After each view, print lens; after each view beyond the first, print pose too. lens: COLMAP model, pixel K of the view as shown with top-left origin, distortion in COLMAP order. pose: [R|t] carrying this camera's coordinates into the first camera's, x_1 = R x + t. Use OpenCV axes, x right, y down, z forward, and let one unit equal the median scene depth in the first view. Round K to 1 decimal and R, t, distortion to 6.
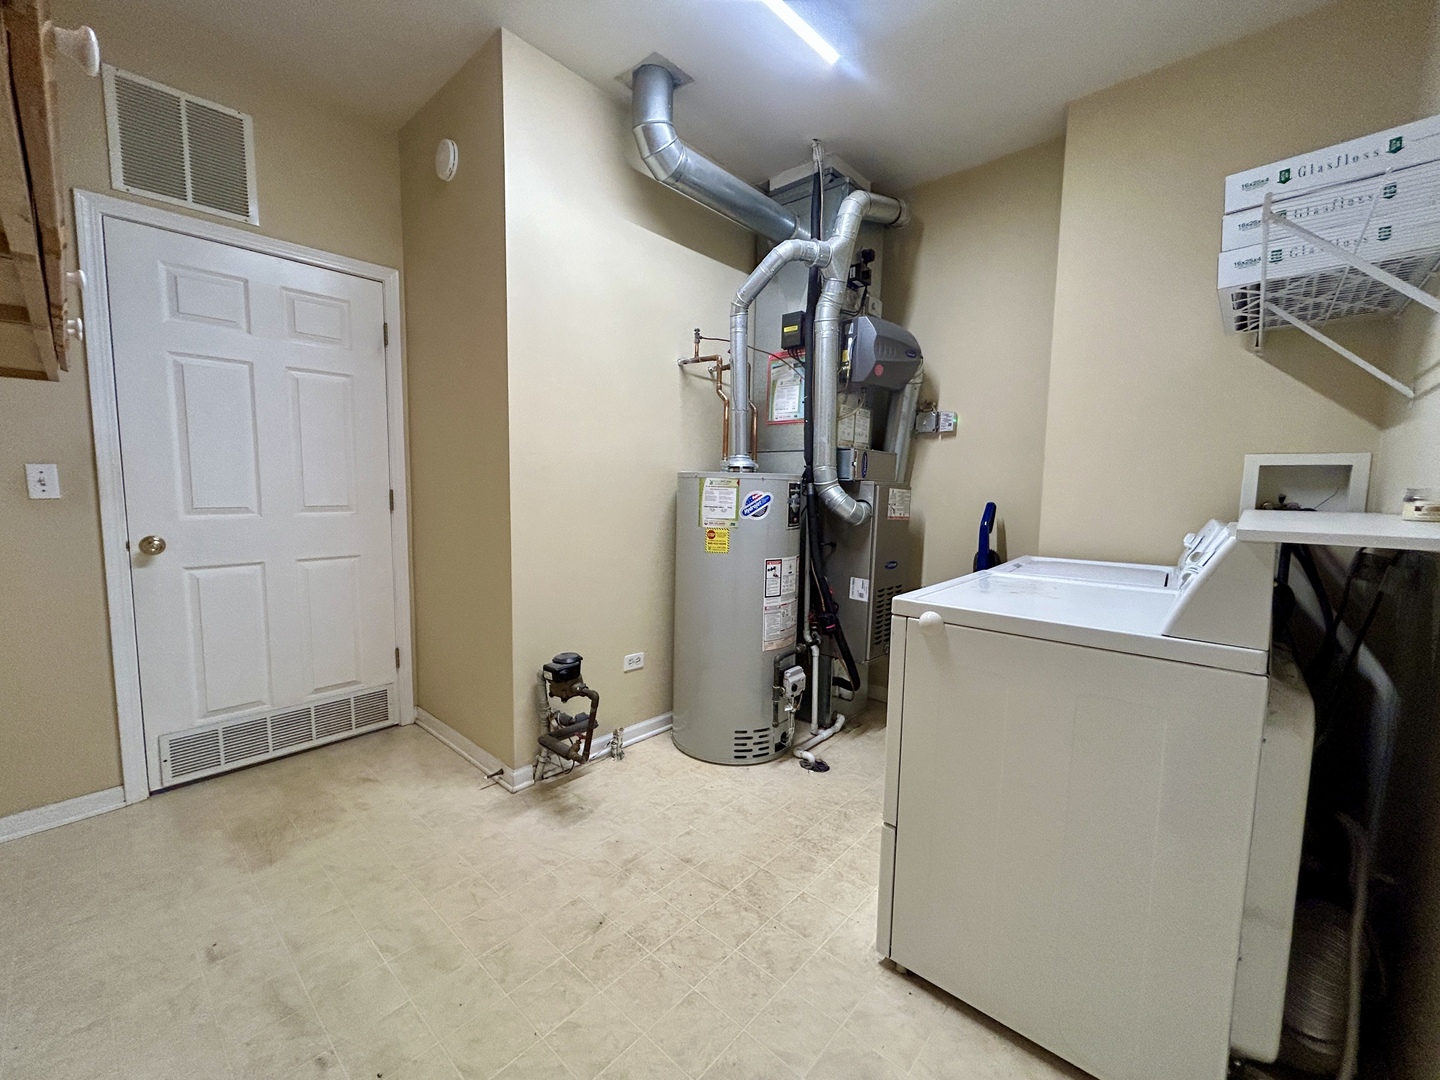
lens RADIAL K [[588.1, 0, 721.4], [0, 588.1, 537.9], [0, 0, 1]] dist [-0.004508, -0.000186]
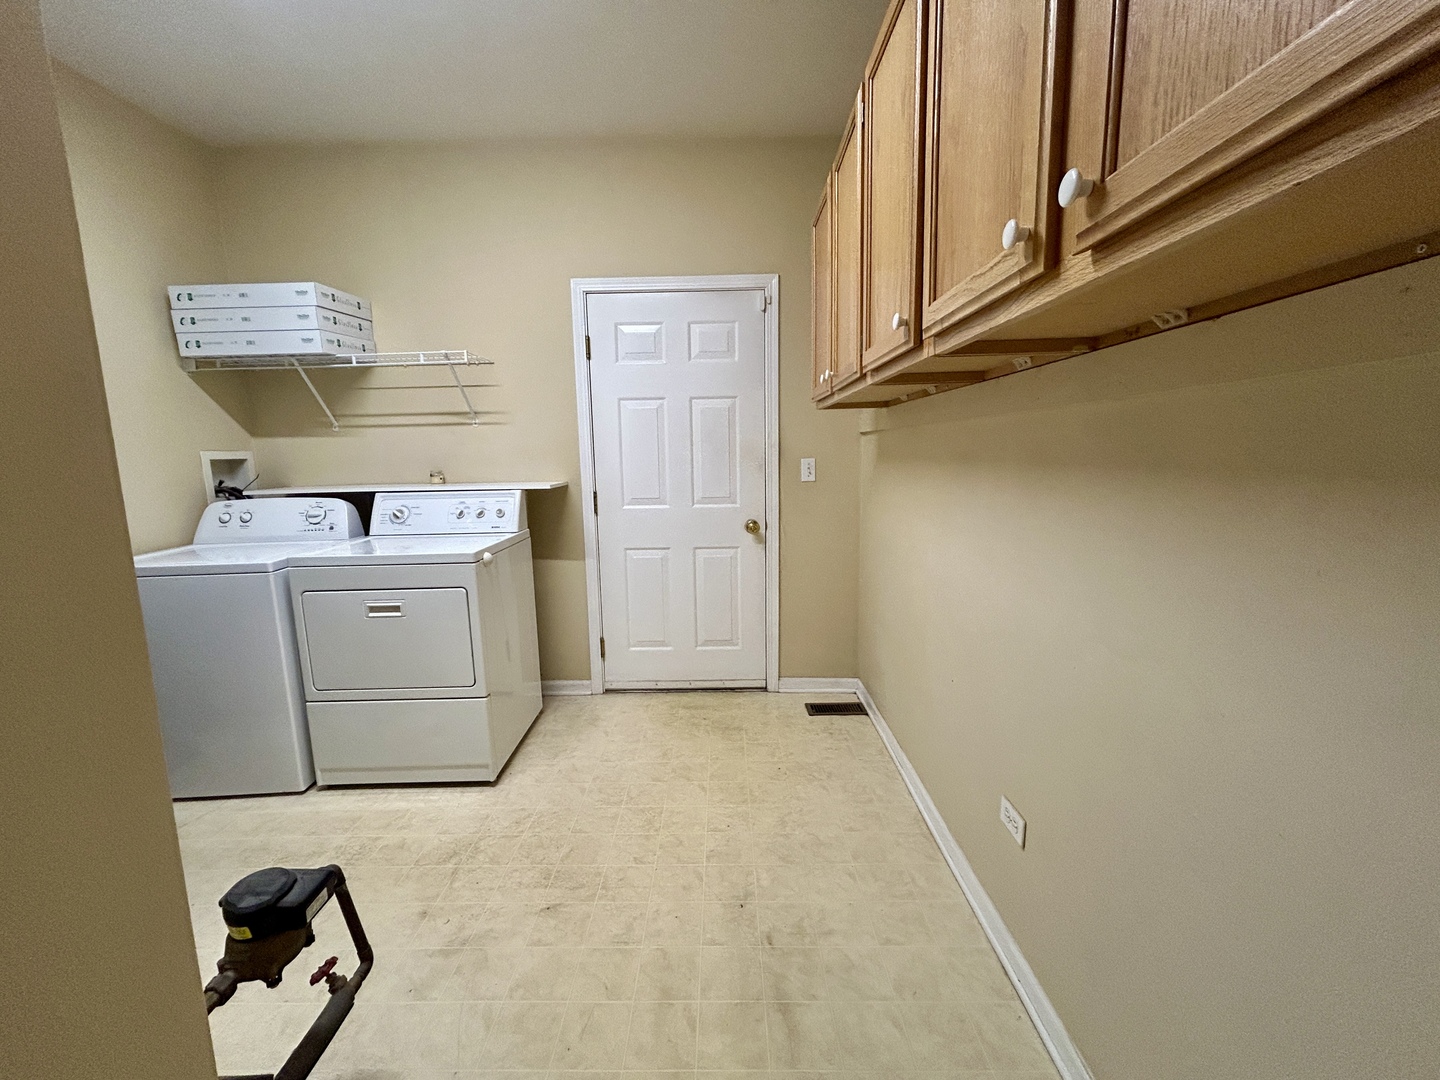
lens RADIAL K [[588.1, 0, 720.4], [0, 588.1, 540.3], [0, 0, 1]] dist [-0.004508, -0.000186]
pose [[-0.670986, -0.112513, 0.732884, -1.100454], [0.075409, 0.972940, 0.218407, -0.188976], [-0.737625, 0.201814, -0.644345, 1.307751]]
